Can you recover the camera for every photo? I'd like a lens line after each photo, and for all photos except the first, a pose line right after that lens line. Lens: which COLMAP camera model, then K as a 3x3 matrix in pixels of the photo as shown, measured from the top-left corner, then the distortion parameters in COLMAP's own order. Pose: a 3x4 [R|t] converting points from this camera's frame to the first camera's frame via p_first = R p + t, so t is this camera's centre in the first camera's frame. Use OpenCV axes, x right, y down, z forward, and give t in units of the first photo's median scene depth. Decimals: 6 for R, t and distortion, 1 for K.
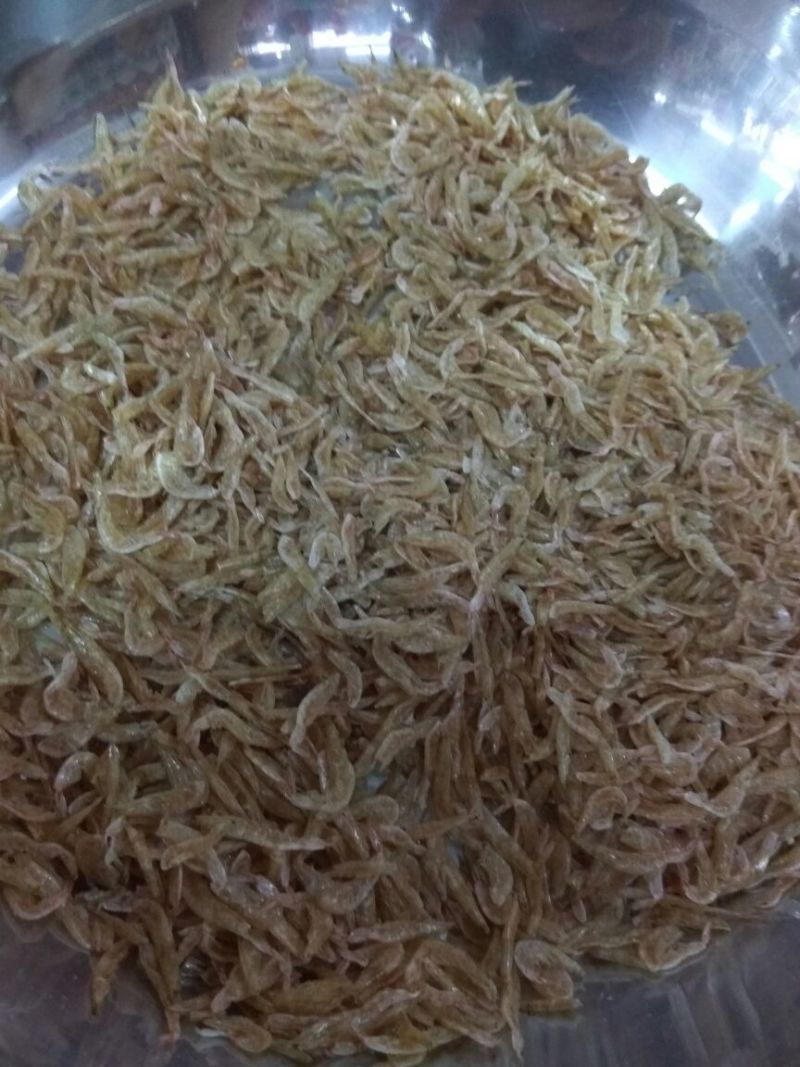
lens RADIAL K [[844.5, 0, 400.0], [0, 844.5, 533.5], [0, 0, 1]] dist [0.111671, -0.207319]
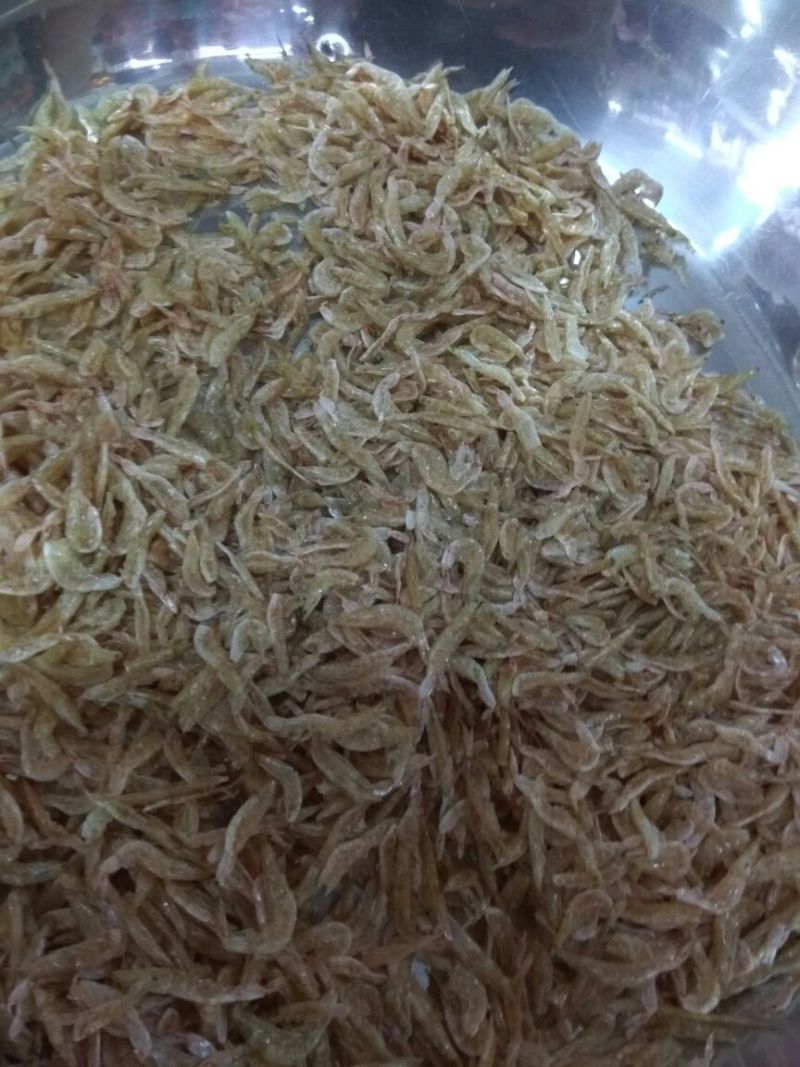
lens RADIAL K [[844.5, 0, 400.0], [0, 844.5, 533.5], [0, 0, 1]] dist [0.111671, -0.207319]
pose [[0.997466, -0.071138, 0.000786, 0.067519], [0.071083, 0.997022, 0.029894, -0.095670], [-0.002911, -0.029762, 0.999553, 0.122072]]
